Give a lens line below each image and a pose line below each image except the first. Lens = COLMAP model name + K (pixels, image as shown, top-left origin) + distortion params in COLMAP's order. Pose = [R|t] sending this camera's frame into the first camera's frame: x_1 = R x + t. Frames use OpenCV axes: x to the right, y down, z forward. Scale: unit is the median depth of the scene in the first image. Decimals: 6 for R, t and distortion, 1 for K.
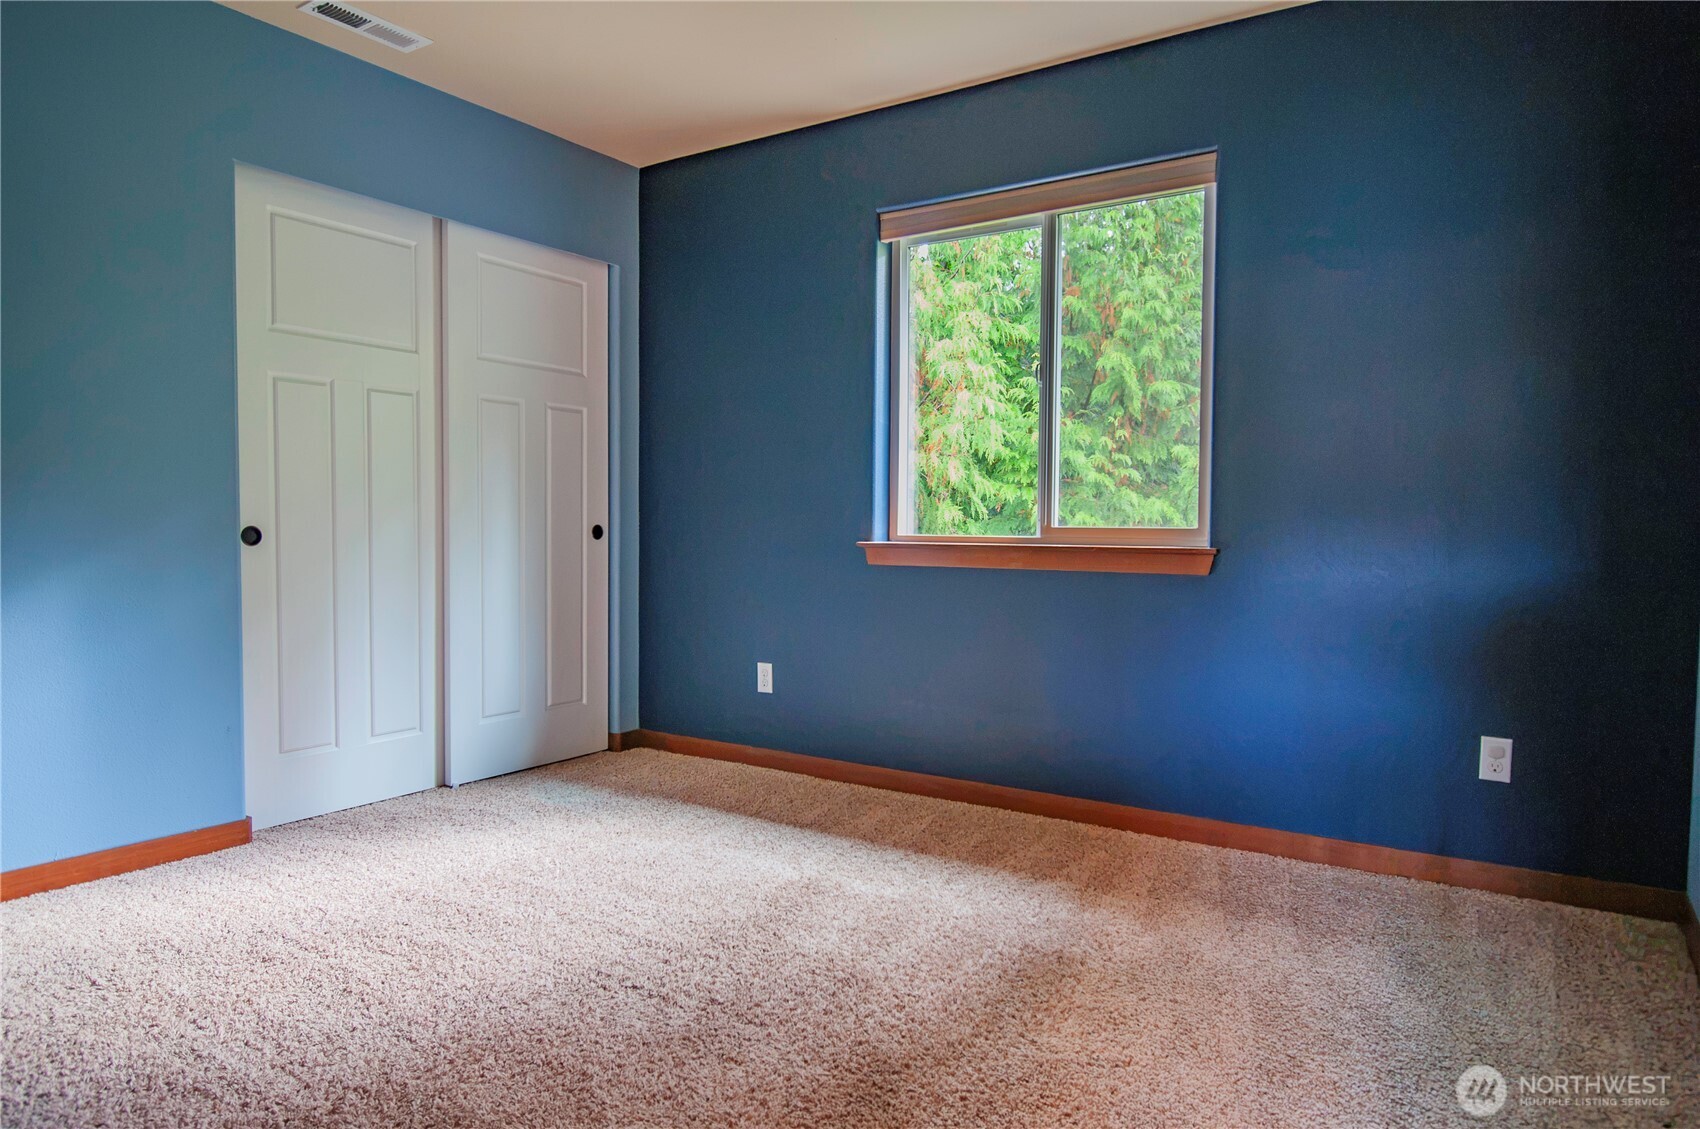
lens RADIAL K [[1050.6, 0, 850.0], [0, 1050.6, 564.5], [0, 0, 1]] dist [0.004111, 0.000288]
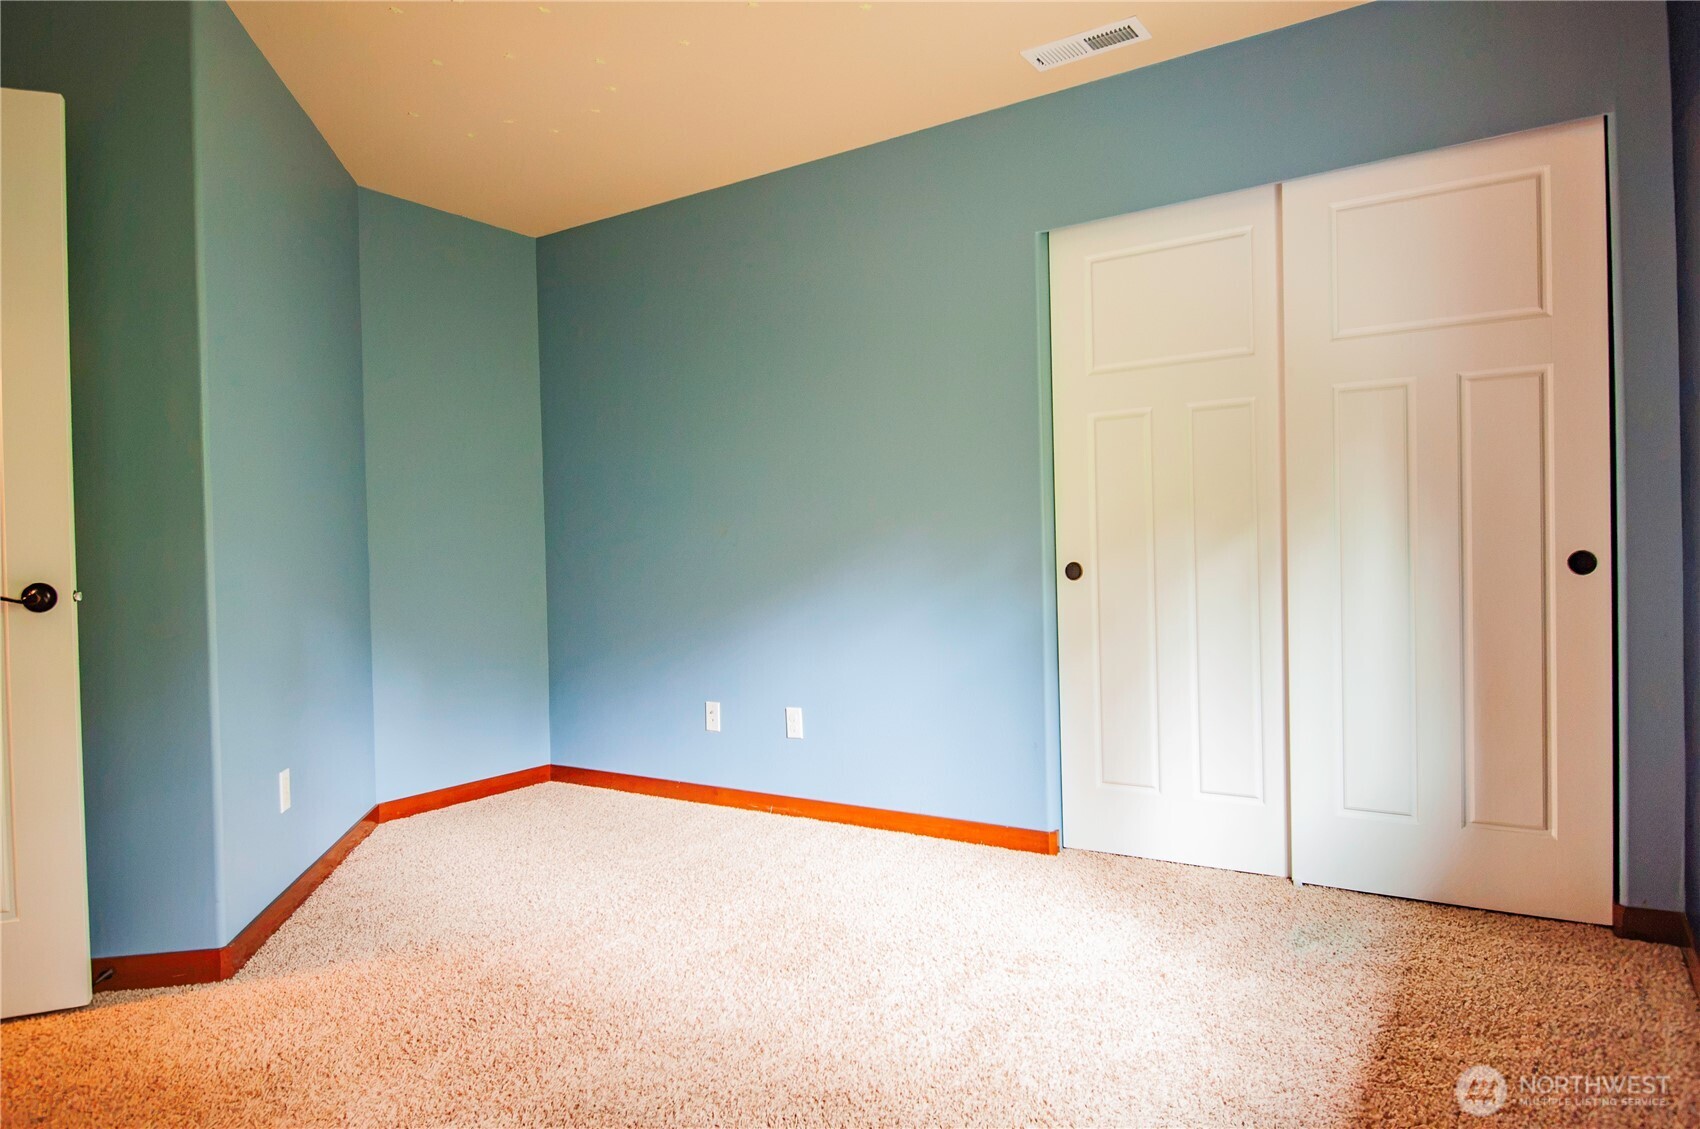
lens RADIAL K [[1050.6, 0, 850.0], [0, 1050.6, 564.5], [0, 0, 1]] dist [0.004111, 0.000288]
pose [[0.005651, 0.005502, -0.999969, 0.456998], [-0.014442, 0.999881, 0.005420, -0.033404], [0.999880, 0.014411, 0.005729, 0.705343]]
